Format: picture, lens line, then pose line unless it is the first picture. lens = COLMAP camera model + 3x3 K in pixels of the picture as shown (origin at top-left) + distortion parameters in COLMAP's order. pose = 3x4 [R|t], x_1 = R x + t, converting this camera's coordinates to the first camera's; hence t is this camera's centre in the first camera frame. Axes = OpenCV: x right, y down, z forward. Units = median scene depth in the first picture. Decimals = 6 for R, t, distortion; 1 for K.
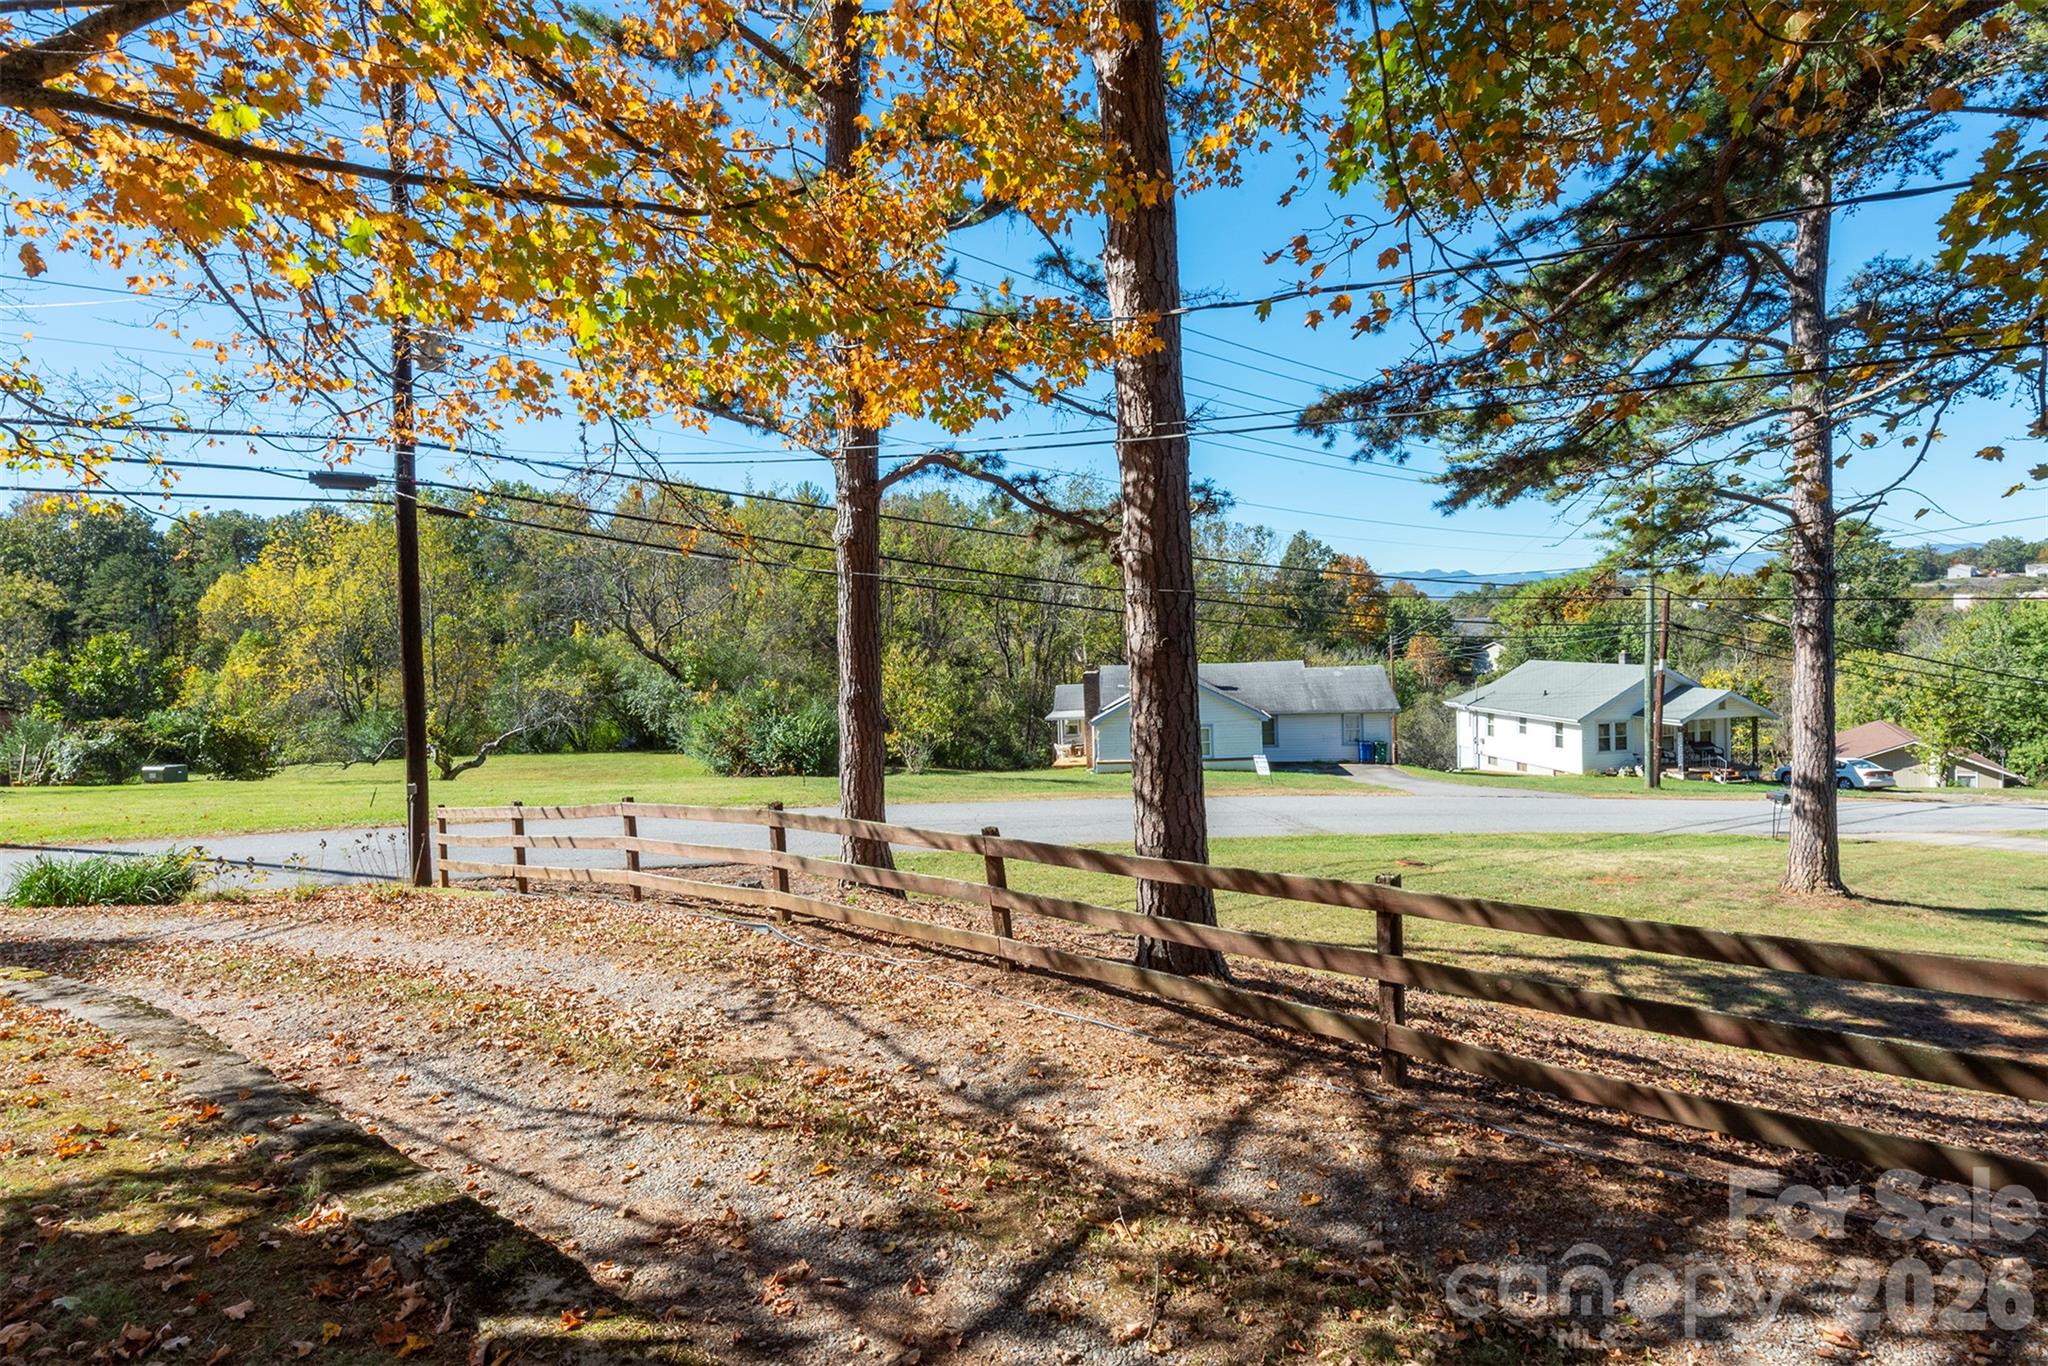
lens RADIAL K [[1083.3, 0, 1025.5], [0, 1083.3, 692.3], [0, 0, 1]] dist [0.001489, -0.000262]
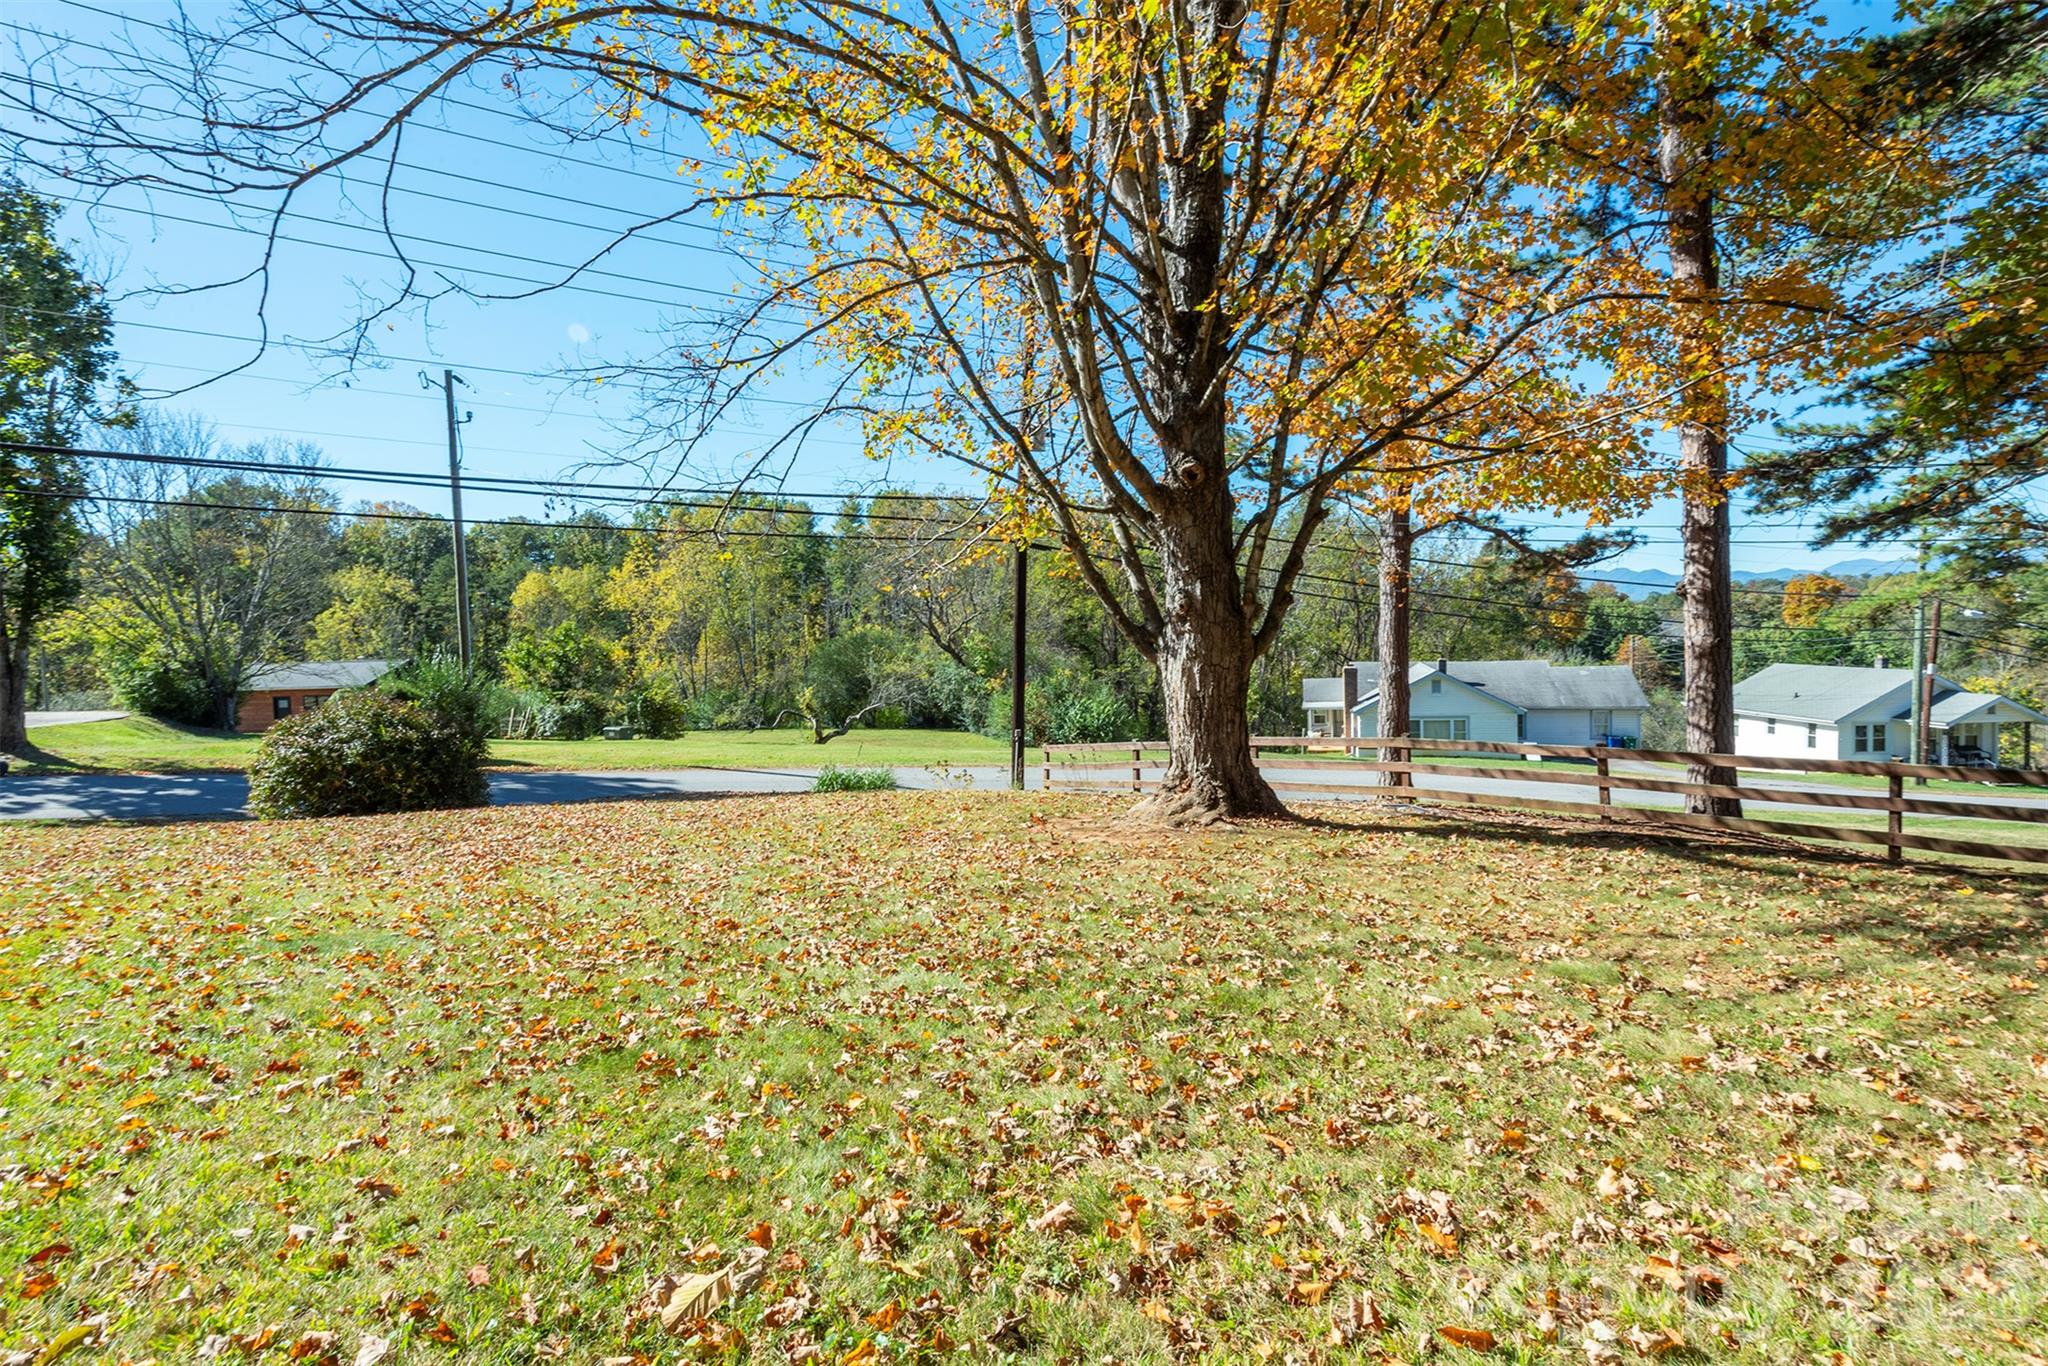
lens RADIAL K [[1052.1, 0, 1022.1], [0, 1052.1, 678.1], [0, 0, 1]] dist [0.001249, -0.000008]
pose [[0.987126, 0.019118, -0.158795, -0.117899], [-0.020468, 0.999767, -0.006872, 0.008360], [0.158627, 0.010034, 0.987288, -0.144817]]
